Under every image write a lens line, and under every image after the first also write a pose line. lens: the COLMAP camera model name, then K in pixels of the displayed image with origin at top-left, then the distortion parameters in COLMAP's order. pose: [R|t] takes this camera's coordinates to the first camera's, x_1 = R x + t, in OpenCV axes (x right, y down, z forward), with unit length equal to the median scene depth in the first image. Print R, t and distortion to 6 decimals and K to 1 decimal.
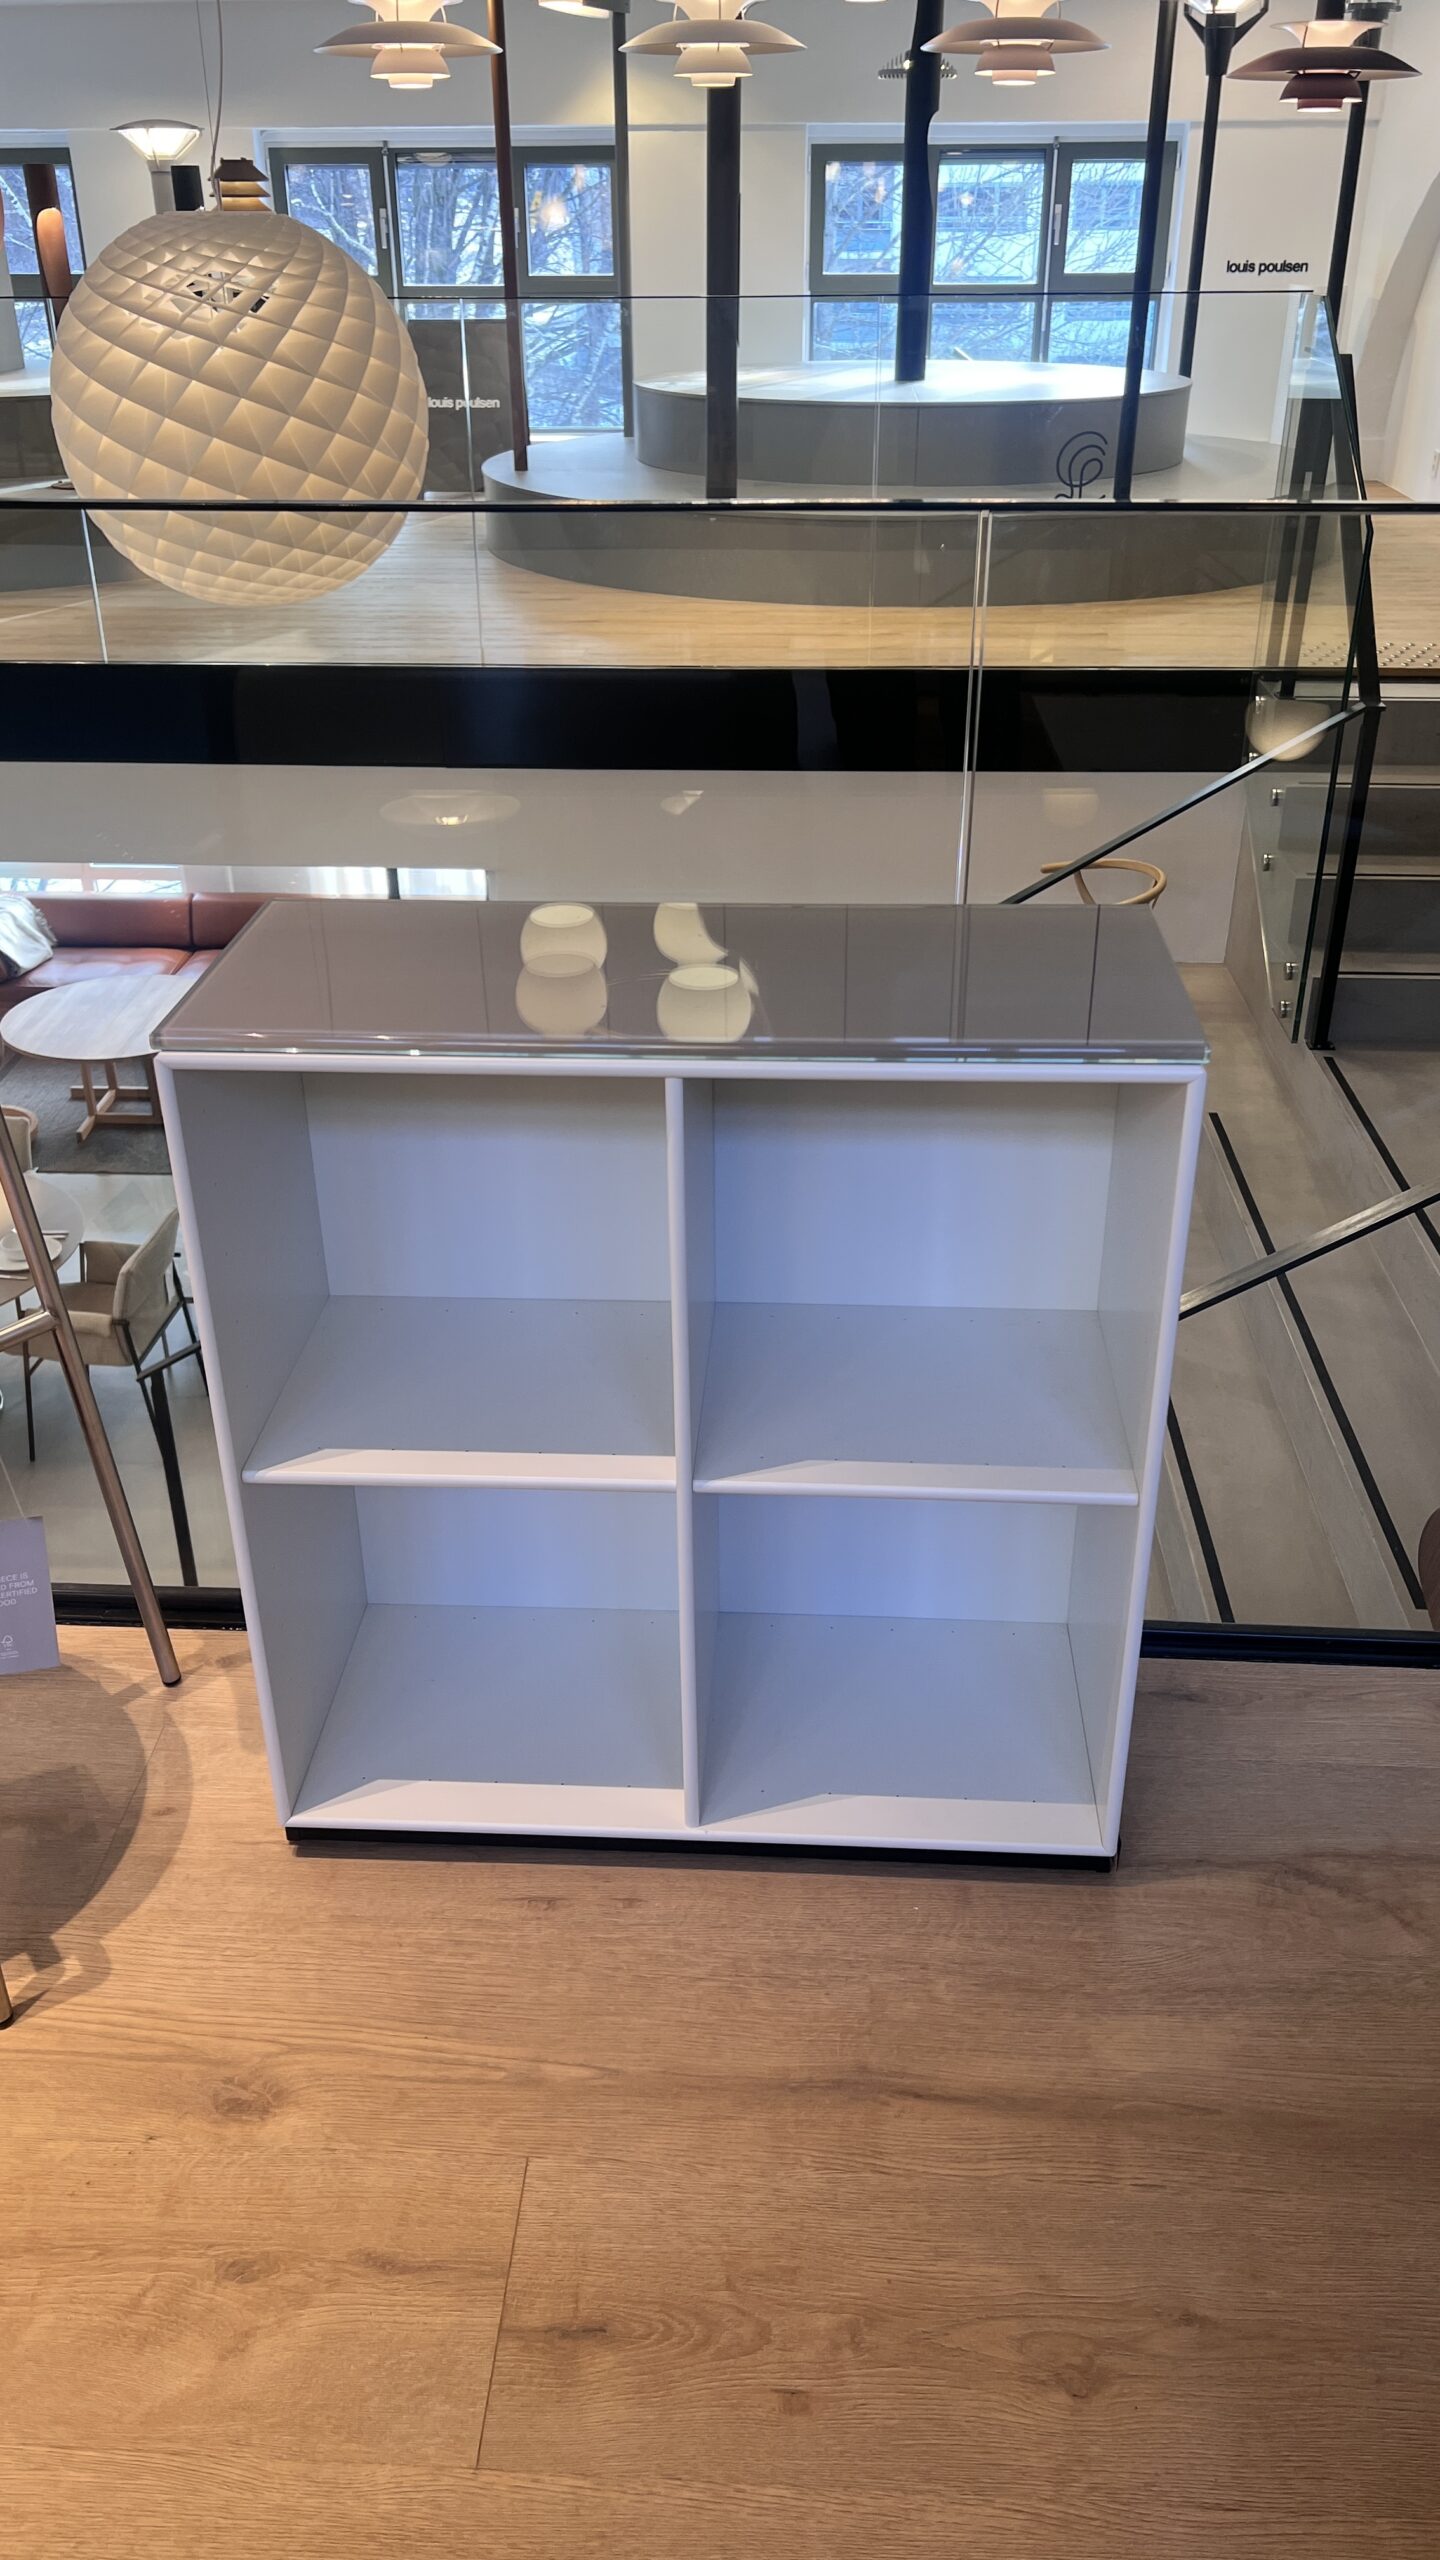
lens RADIAL K [[1939.3, 0, 722.9], [0, 1939.3, 1305.2], [0, 0, 1]] dist [0.052715, -0.064690]
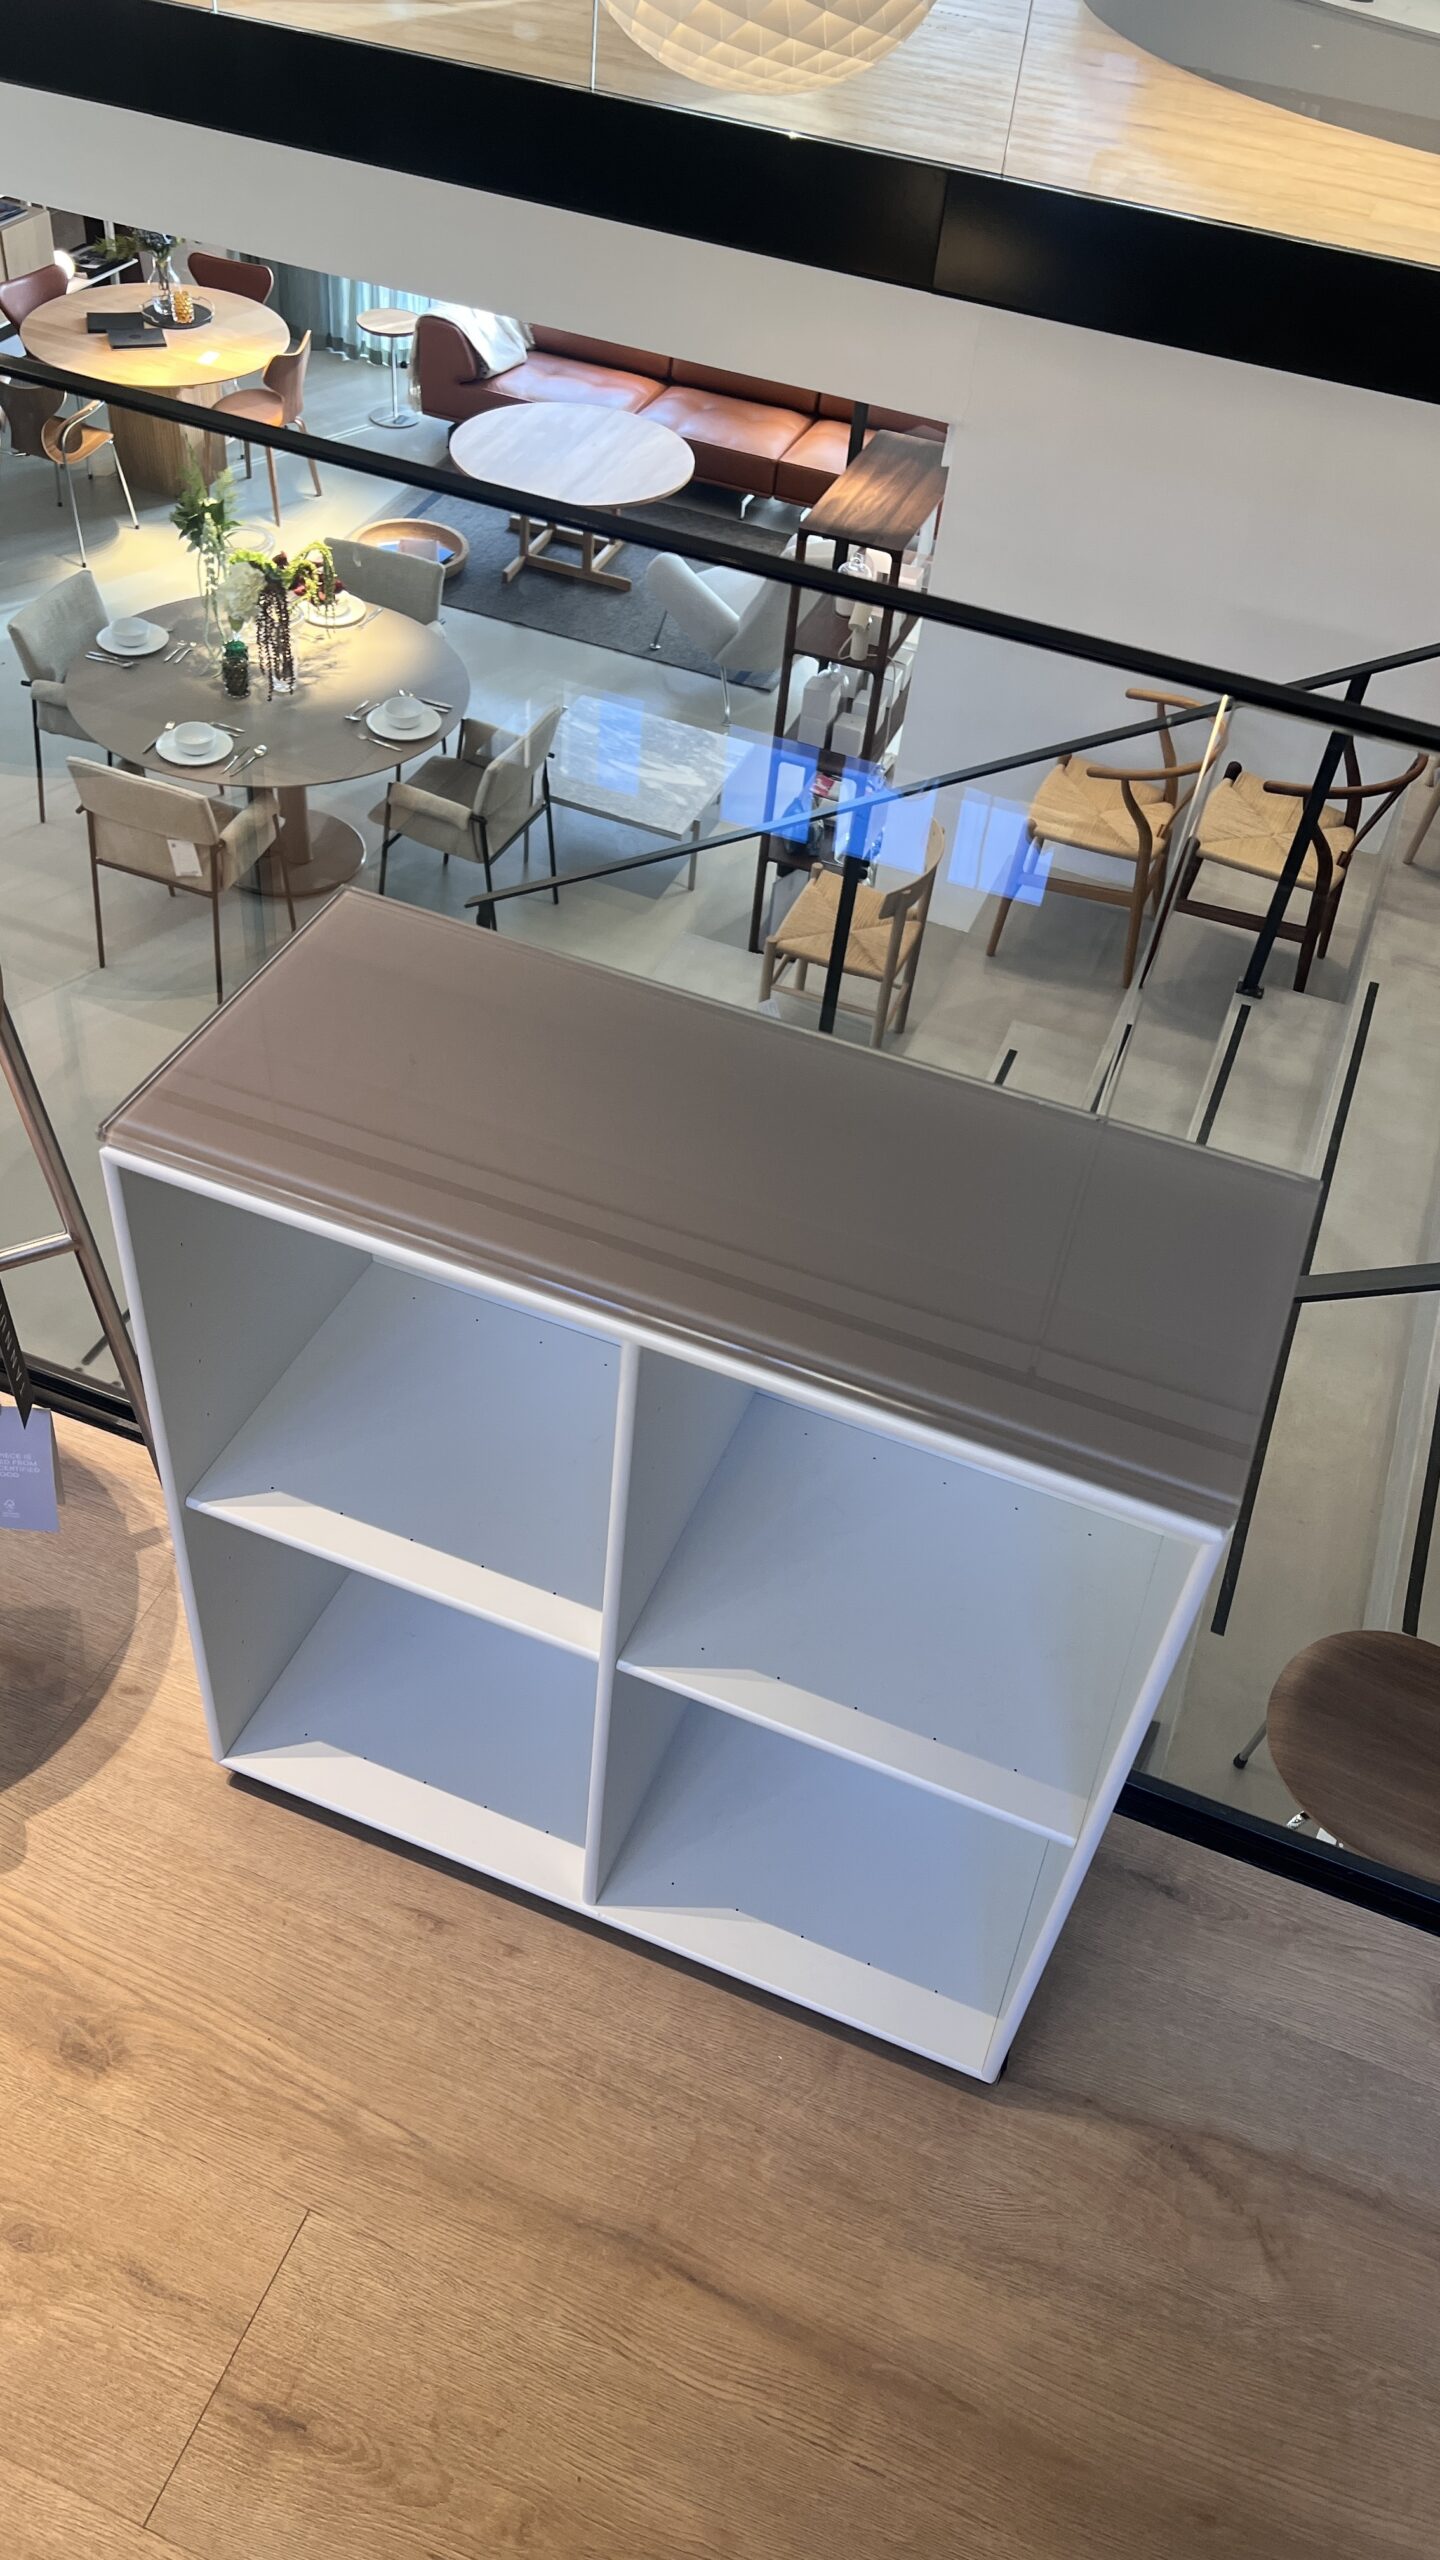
lens RADIAL K [[1939.3, 0, 709.8], [0, 1939.3, 1292.5], [0, 0, 1]] dist [0.052715, -0.064690]
pose [[0.946864, 0.281150, -0.156216, 0.109546], [-0.230960, 0.932366, 0.278120, -0.307546], [0.223844, -0.227262, 0.947758, 0.150846]]
